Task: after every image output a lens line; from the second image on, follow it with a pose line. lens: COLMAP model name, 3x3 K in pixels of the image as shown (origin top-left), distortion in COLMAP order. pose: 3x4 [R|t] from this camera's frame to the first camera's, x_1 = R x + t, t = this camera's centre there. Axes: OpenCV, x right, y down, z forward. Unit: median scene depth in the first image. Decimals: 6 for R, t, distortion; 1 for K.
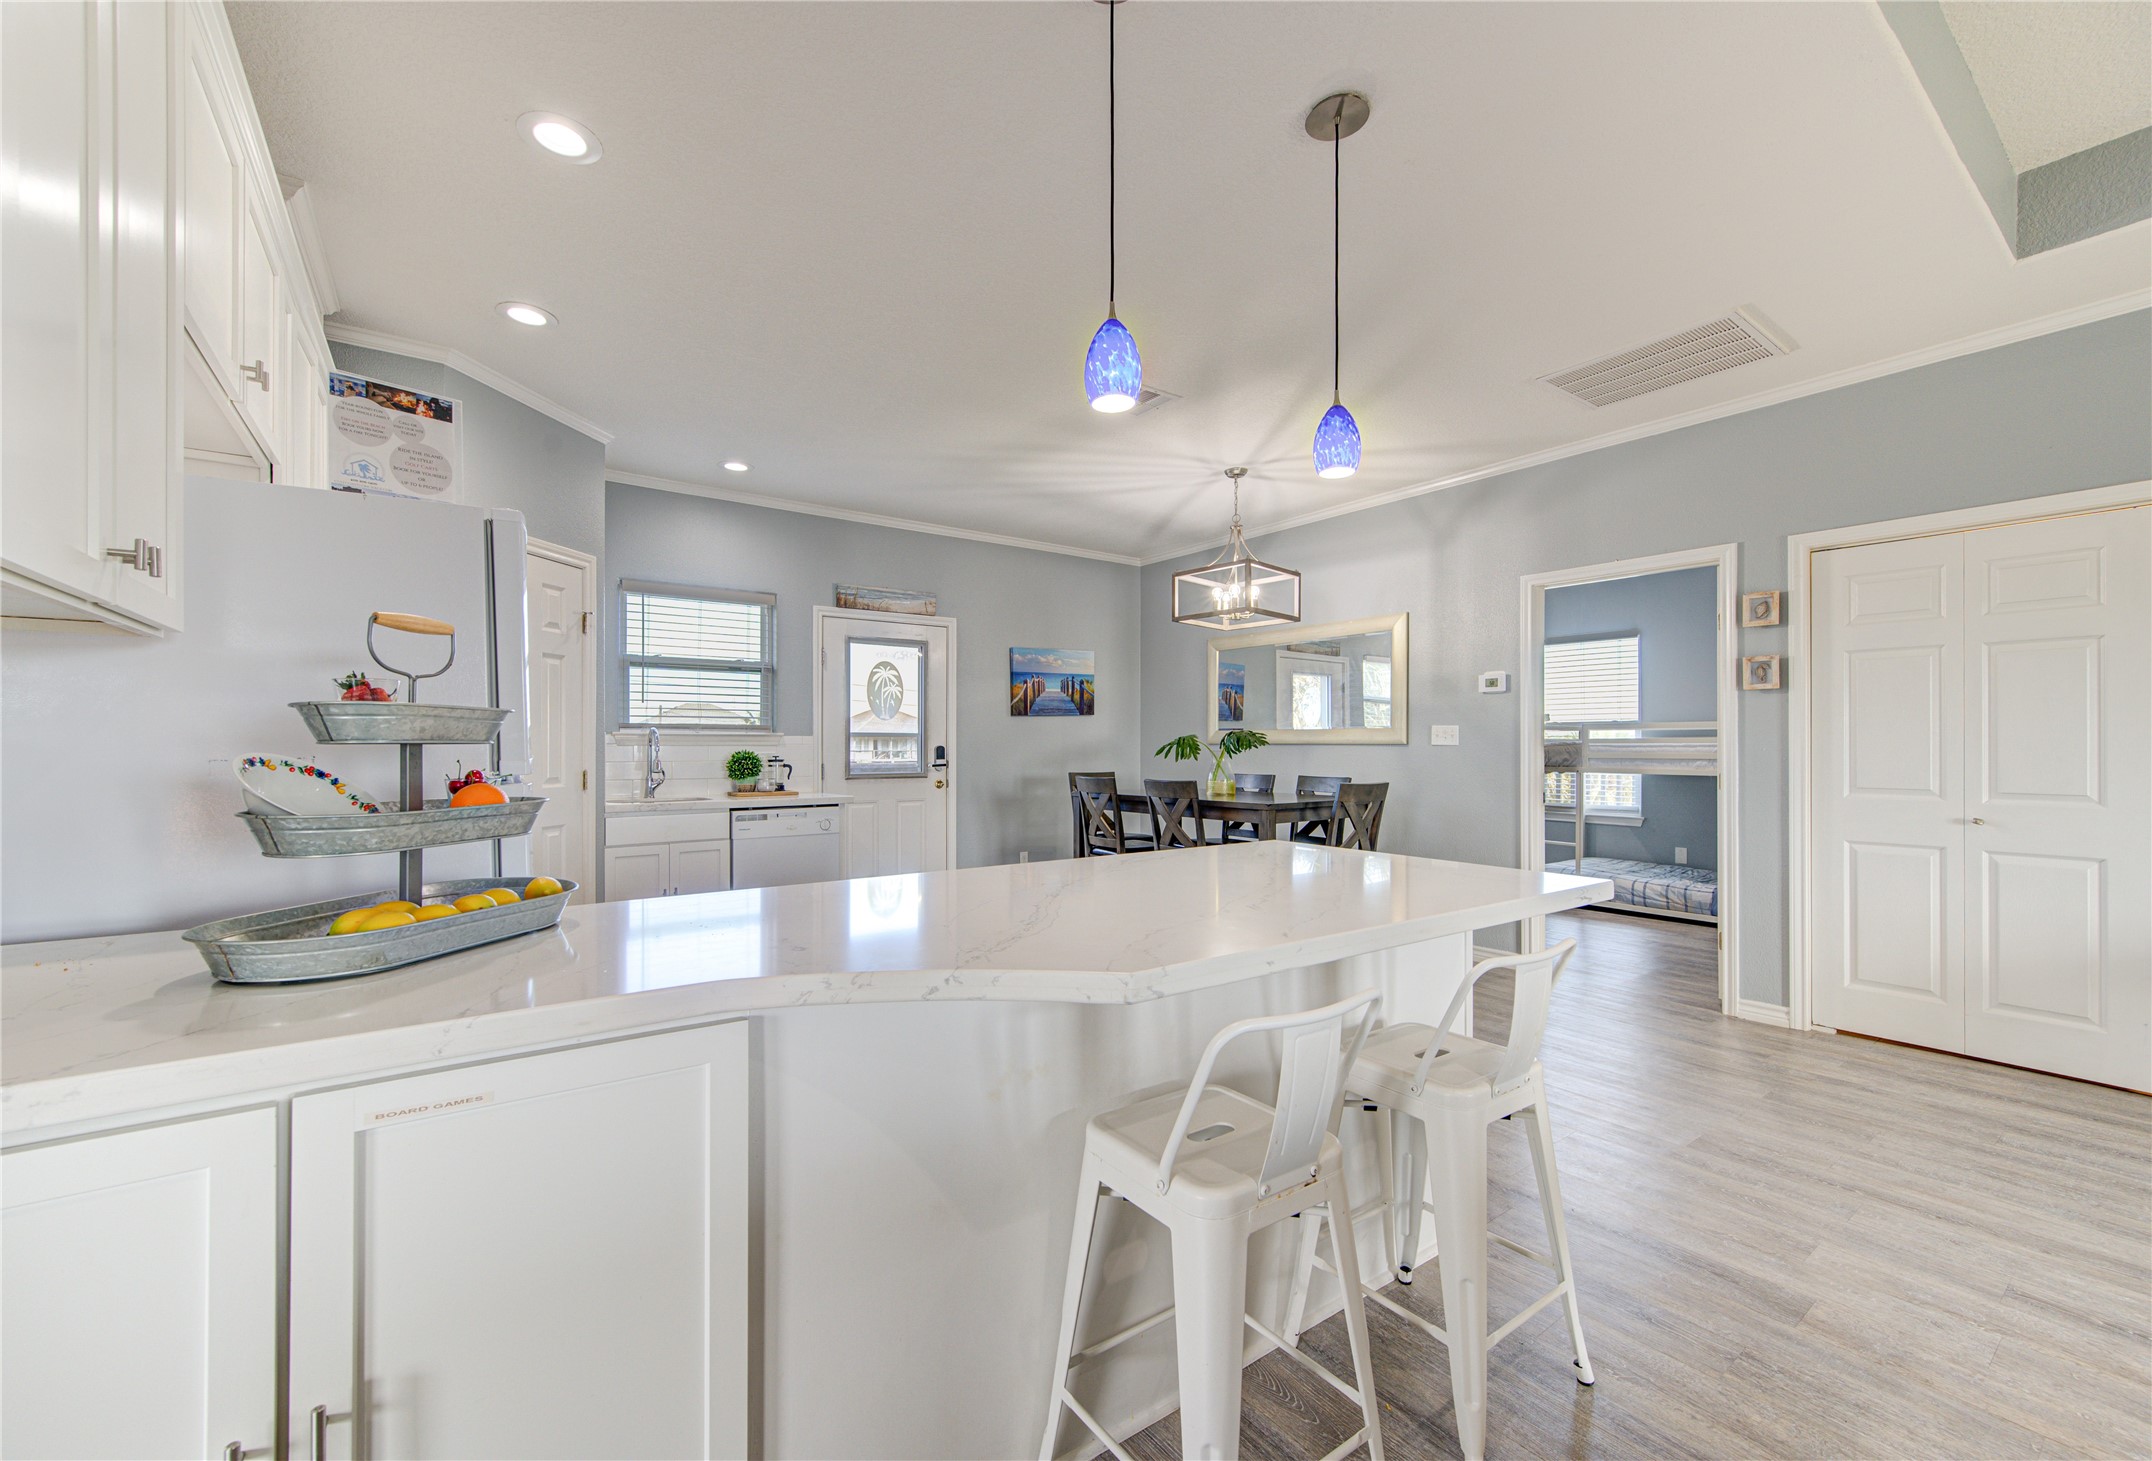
lens RADIAL K [[860.3, 0, 1056.8], [0, 860.3, 741.9], [0, 0, 1]] dist [-0.000534, 0.001069]
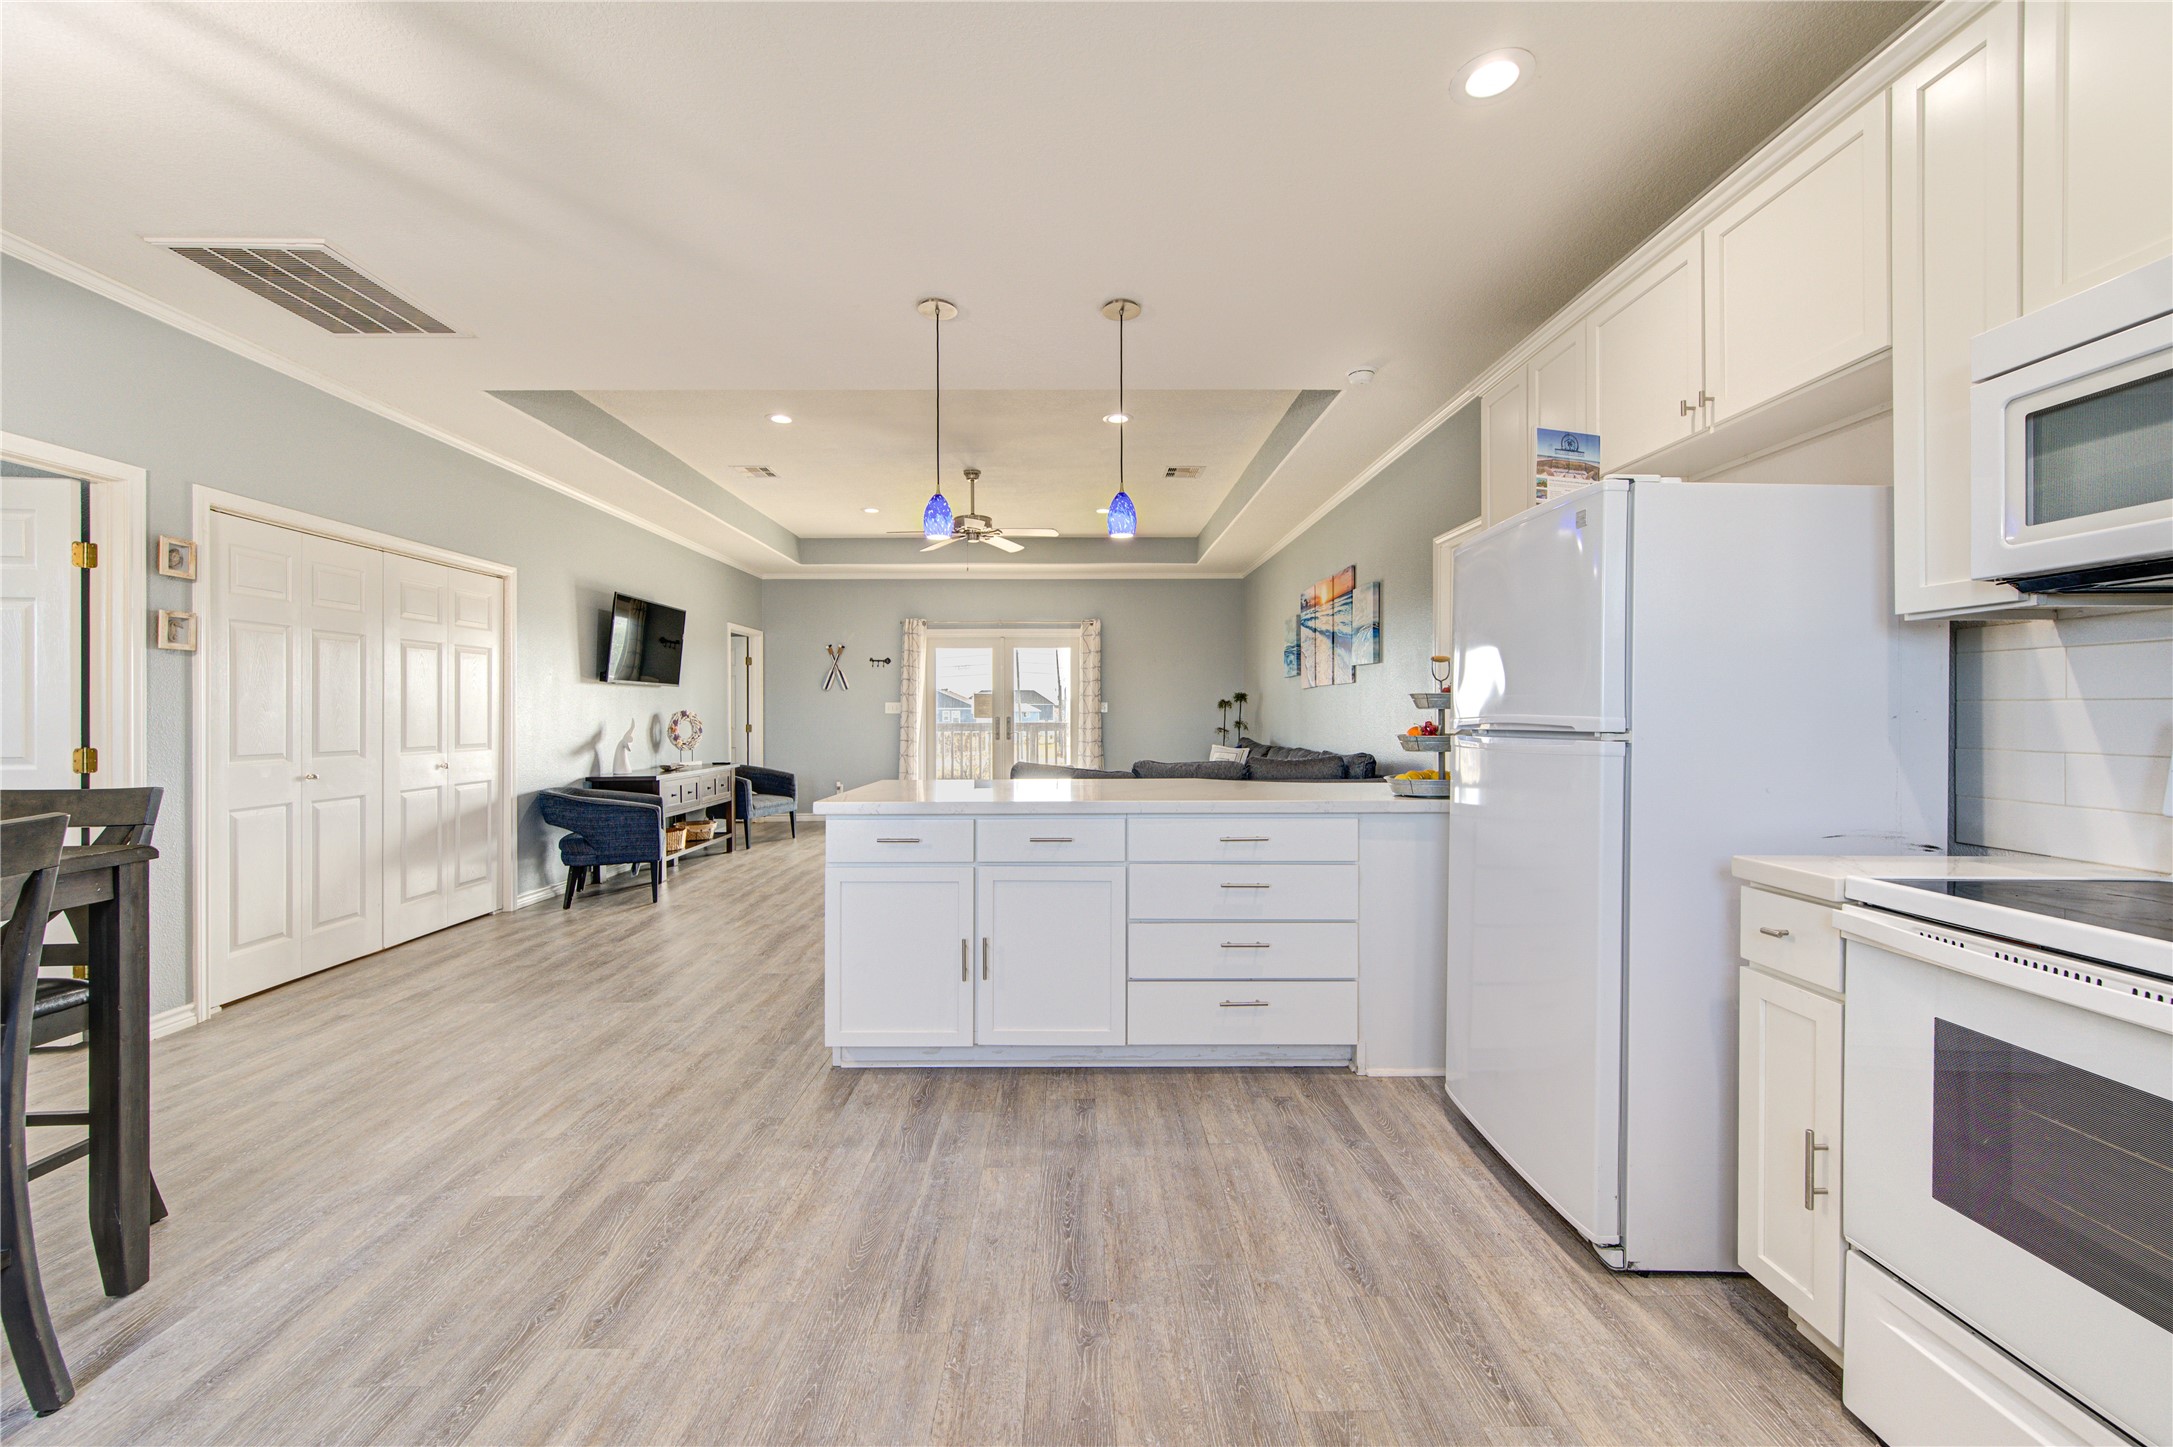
lens RADIAL K [[854.1, 0, 1100.5], [0, 854.1, 706.4], [0, 0, 1]] dist [0.000384, 0.000631]
pose [[-0.834120, 0.006200, 0.551548, -0.327382], [-0.000039, 0.999936, -0.011300, 0.004667], [-0.551583, -0.009447, -0.834067, 0.899449]]
